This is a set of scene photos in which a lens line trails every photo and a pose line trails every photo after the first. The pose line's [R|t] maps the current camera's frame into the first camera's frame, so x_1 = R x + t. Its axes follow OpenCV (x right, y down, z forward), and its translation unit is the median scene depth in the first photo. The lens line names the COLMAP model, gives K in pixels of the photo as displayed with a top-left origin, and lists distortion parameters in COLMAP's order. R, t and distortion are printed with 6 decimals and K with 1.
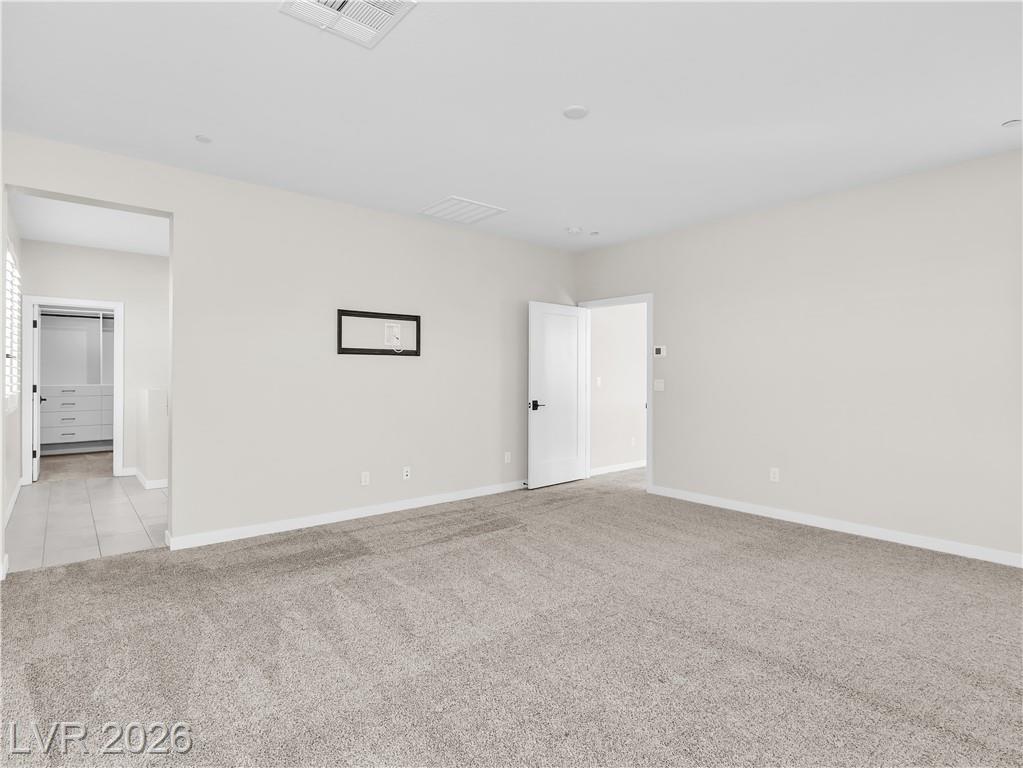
lens RADIAL K [[525.1, 0, 506.4], [0, 525.1, 376.1], [0, 0, 1]] dist [-0.004314, -0.000876]
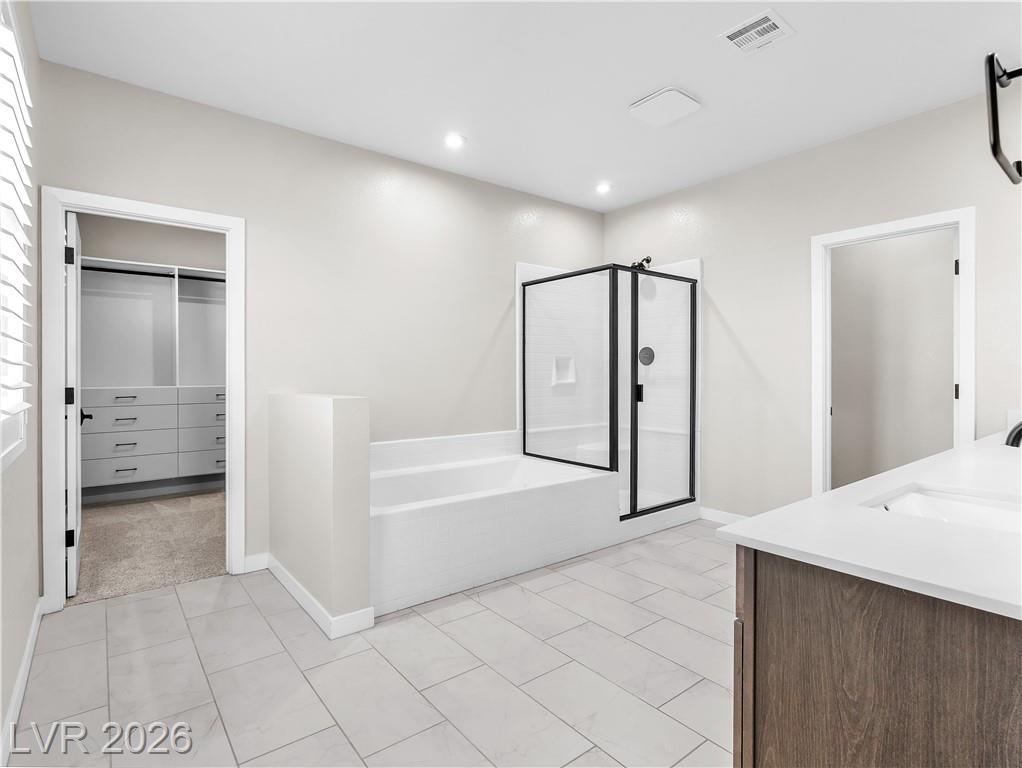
lens RADIAL K [[524.6, 0, 516.3], [0, 524.6, 385.2], [0, 0, 1]] dist [-0.004314, -0.000876]
pose [[0.999542, 0.002511, -0.030168, -0.456757], [-0.002089, 0.999900, 0.014004, 0.006682], [0.030200, -0.013935, 0.999447, 0.509531]]
